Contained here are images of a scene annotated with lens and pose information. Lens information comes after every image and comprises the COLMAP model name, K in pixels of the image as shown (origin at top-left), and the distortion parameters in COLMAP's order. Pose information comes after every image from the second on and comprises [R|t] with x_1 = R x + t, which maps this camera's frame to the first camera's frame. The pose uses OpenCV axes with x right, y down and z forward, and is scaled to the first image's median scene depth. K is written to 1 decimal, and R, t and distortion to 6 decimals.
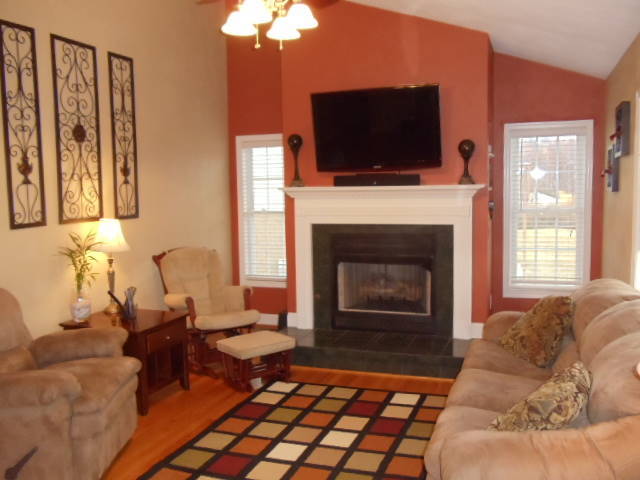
lens RADIAL K [[585.3, 0, 336.5], [0, 585.3, 238.0], [0, 0, 1]] dist [-0.068020, -0.000144]
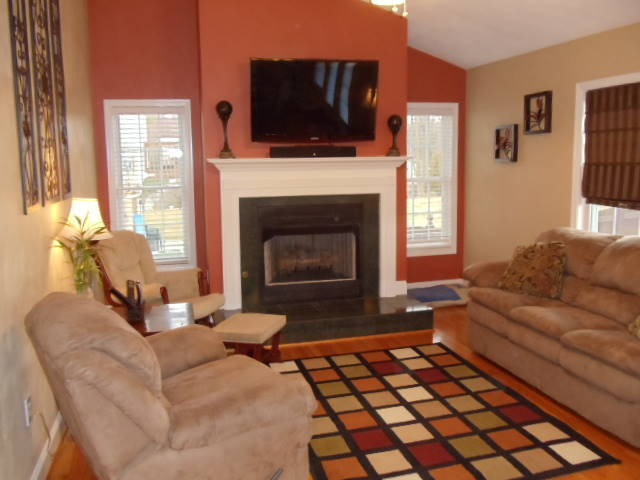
lens RADIAL K [[585.3, 0, 336.5], [0, 585.3, 238.0], [0, 0, 1]] dist [-0.068020, -0.000144]
pose [[0.818191, -0.072262, 0.570387, -0.492365], [0.051909, 0.997303, 0.051887, -0.000586], [-0.572598, -0.012845, 0.819736, 0.150628]]
